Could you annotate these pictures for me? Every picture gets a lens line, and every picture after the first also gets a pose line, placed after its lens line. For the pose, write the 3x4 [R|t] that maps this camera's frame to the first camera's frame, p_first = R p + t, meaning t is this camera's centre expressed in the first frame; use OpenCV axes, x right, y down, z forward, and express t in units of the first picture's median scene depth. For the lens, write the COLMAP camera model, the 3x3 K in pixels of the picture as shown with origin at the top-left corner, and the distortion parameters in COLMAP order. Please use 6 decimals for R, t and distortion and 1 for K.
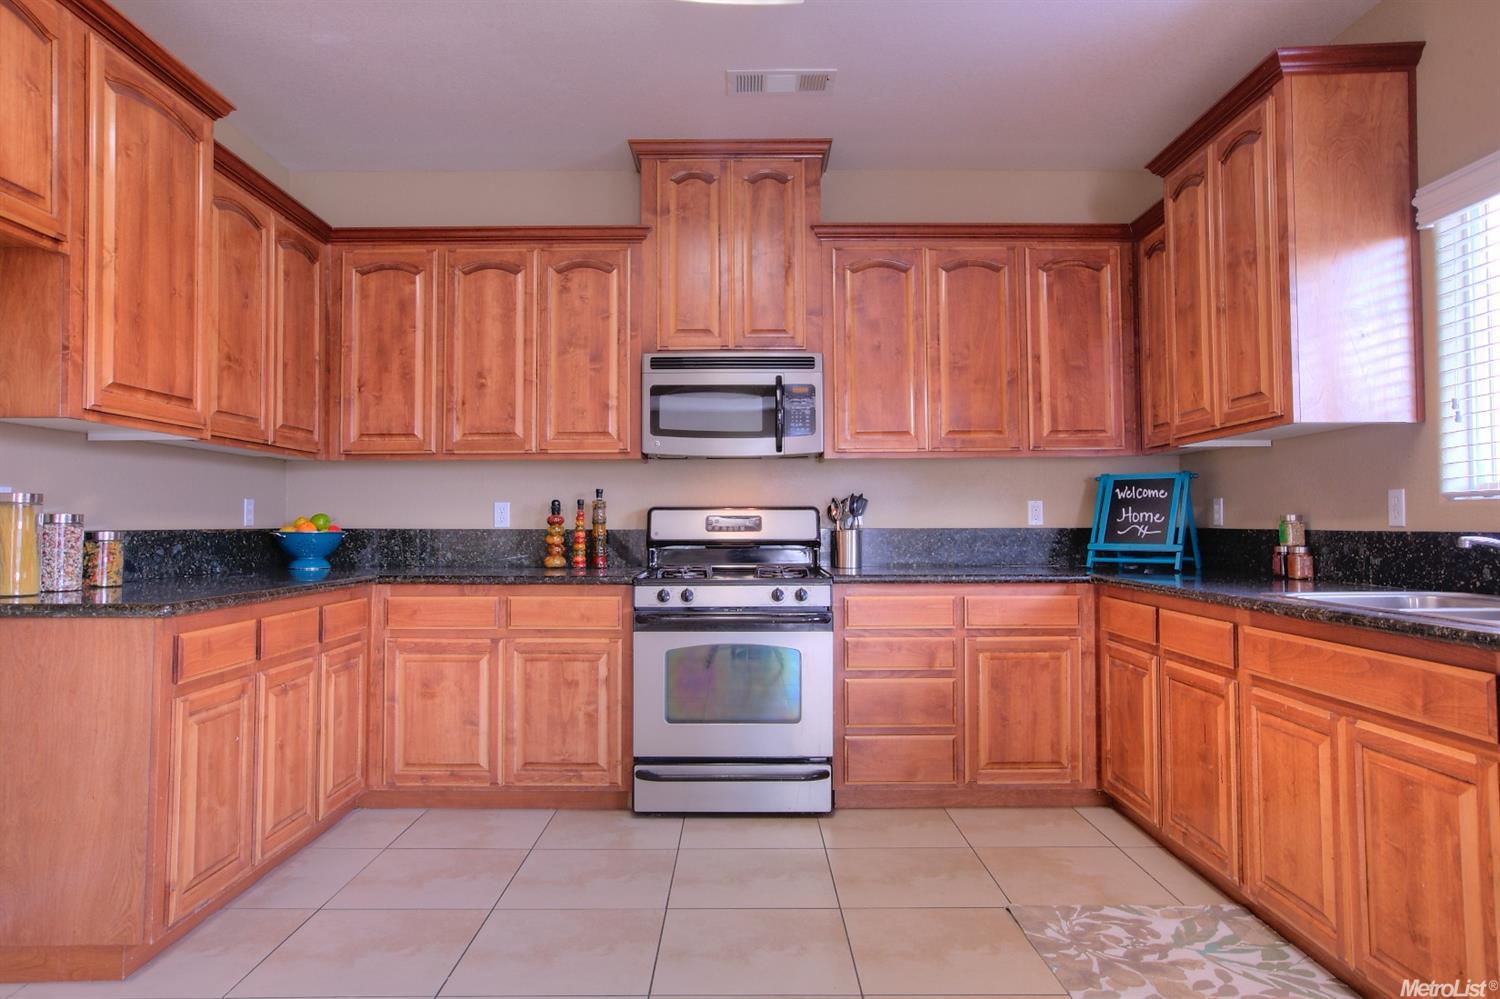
lens RADIAL K [[944.7, 0, 749.4], [0, 944.7, 490.0], [0, 0, 1]] dist [-0.018678, 0.013382]
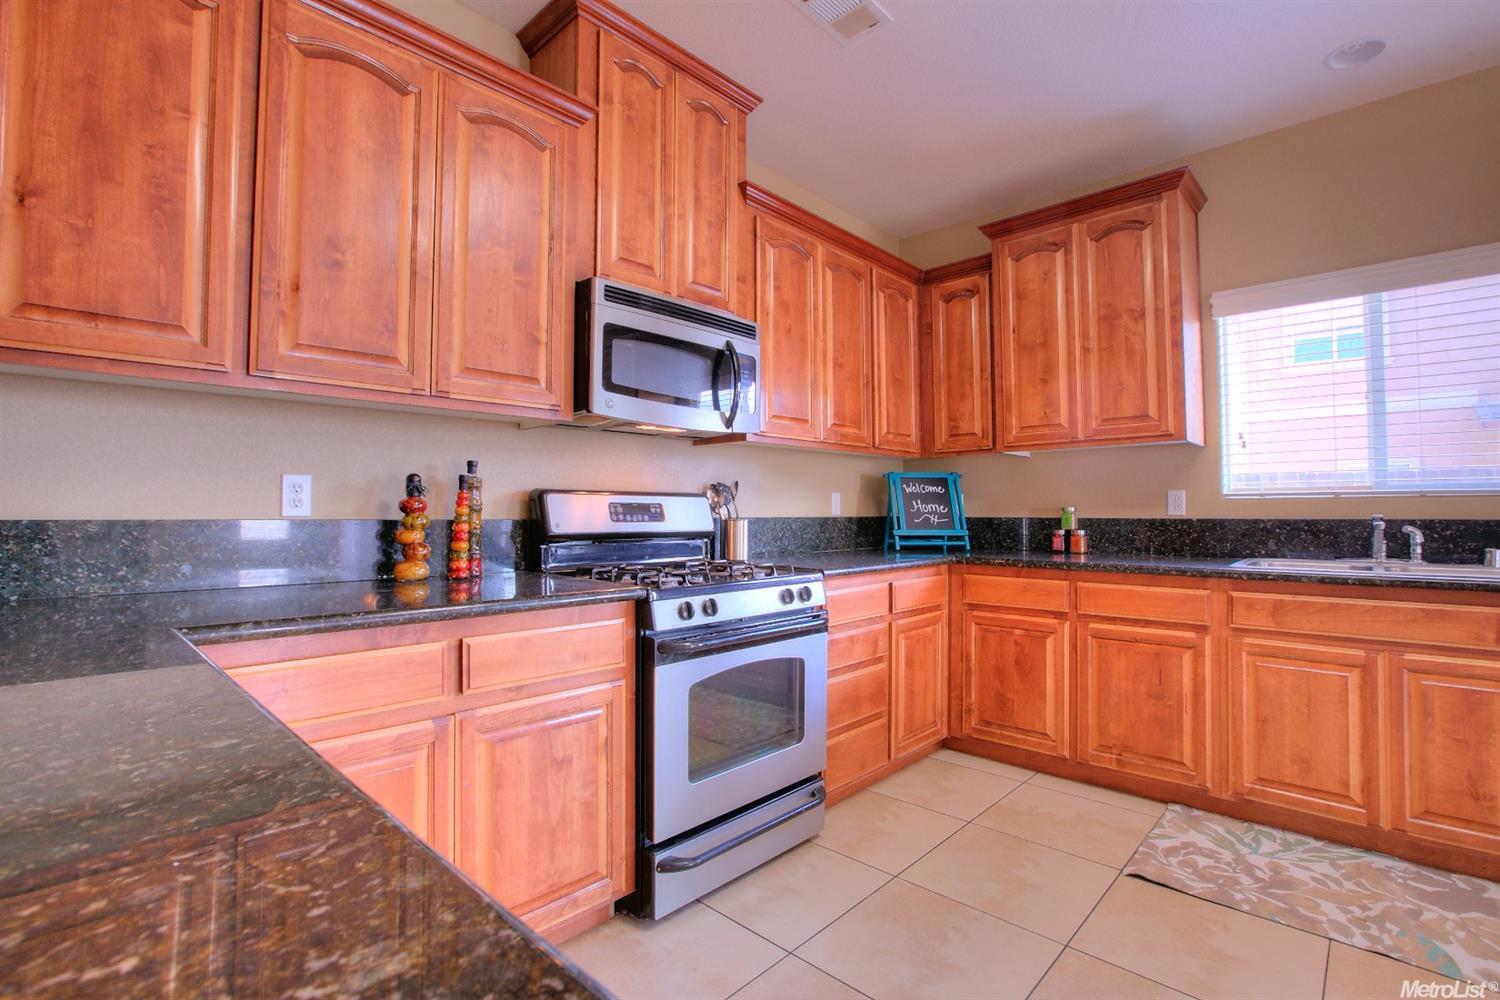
lens RADIAL K [[689.4, 0, 752.6], [0, 689.4, 491.8], [0, 0, 1]] dist [-0.033867, 0.006107]
pose [[0.688813, 0.024510, 0.724524, -0.436409], [-0.028513, 0.999571, -0.006706, 0.021863], [-0.724378, -0.016039, 0.689217, 0.588657]]
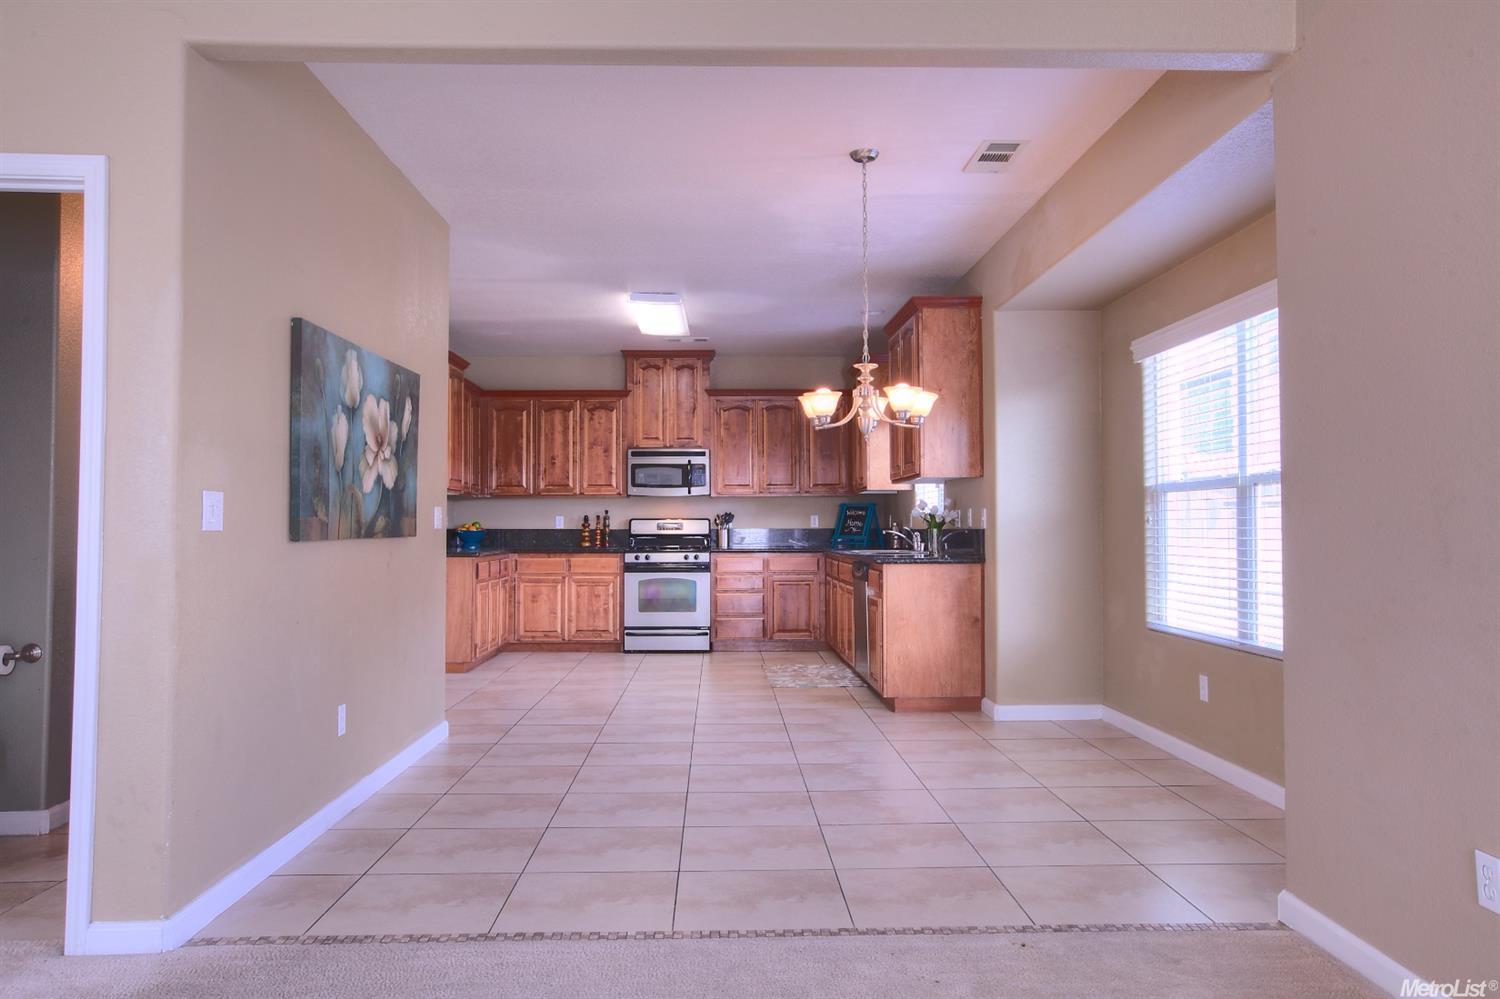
lens RADIAL K [[1069.6, 0, 750.3], [0, 1069.6, 492.9], [0, 0, 1]] dist [0.043369, -0.000579]
pose [[0.999759, 0.000758, 0.021942, 0.127372], [-0.000843, 0.999992, 0.003885, -0.056878], [-0.021939, -0.003902, 0.999752, -1.618983]]
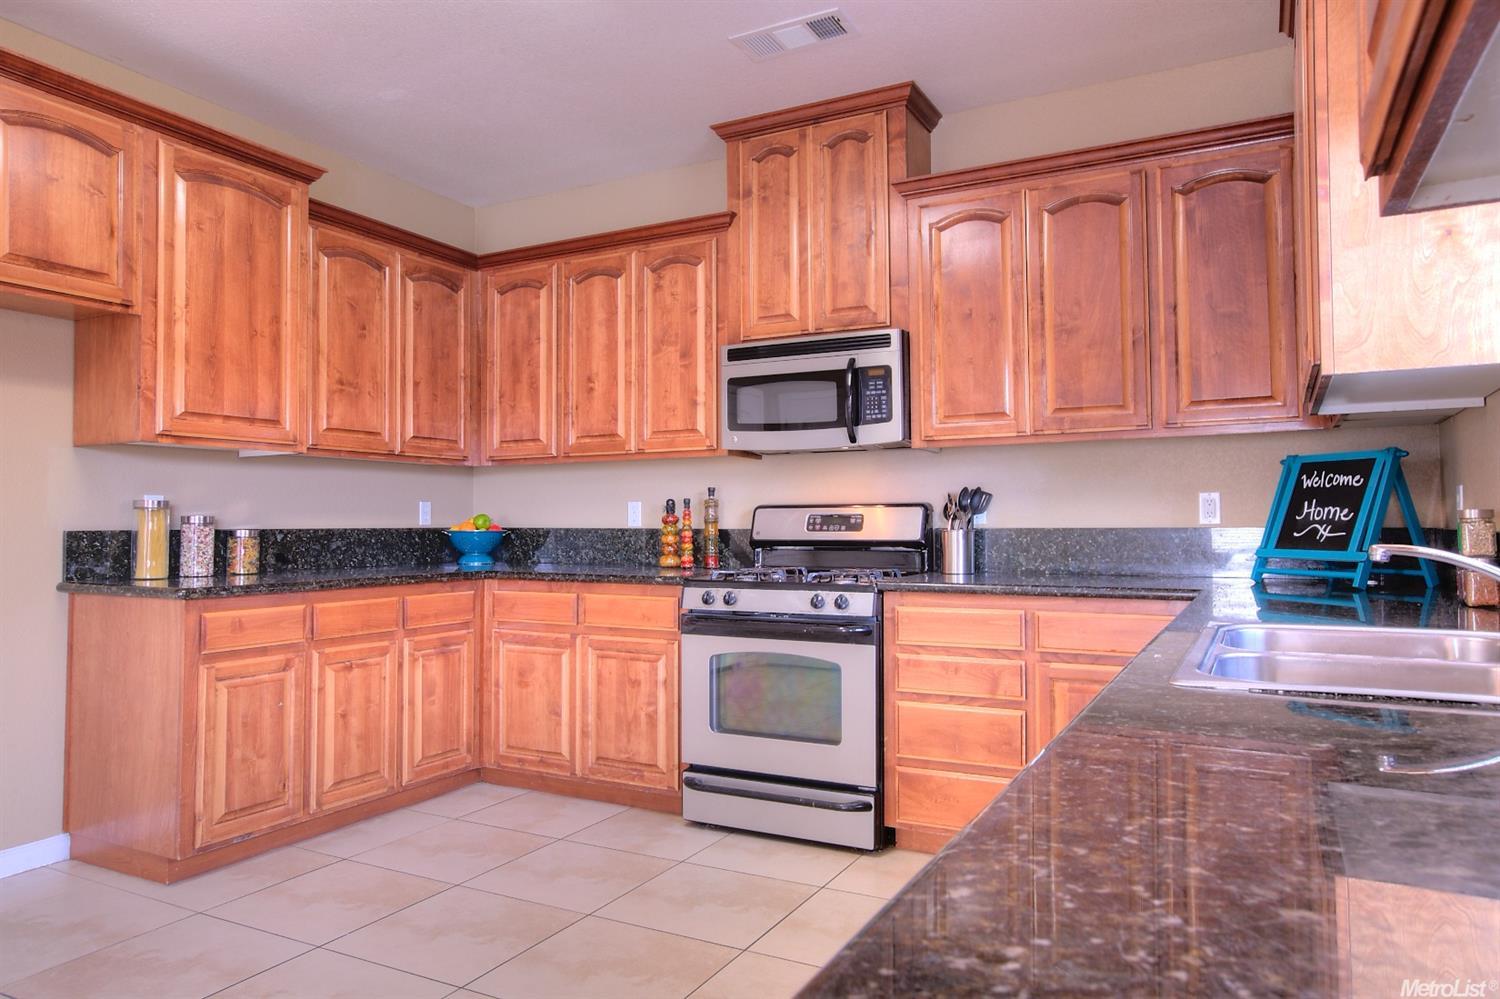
lens RADIAL K [[1001.9, 0, 746.3], [0, 1001.9, 490.1], [0, 0, 1]] dist [-0.020347, 0.013727]
pose [[0.880572, -0.016260, -0.473634, 0.419049], [0.018221, 0.999834, -0.000448, 0.003254], [0.473563, -0.008236, 0.880722, 0.122088]]
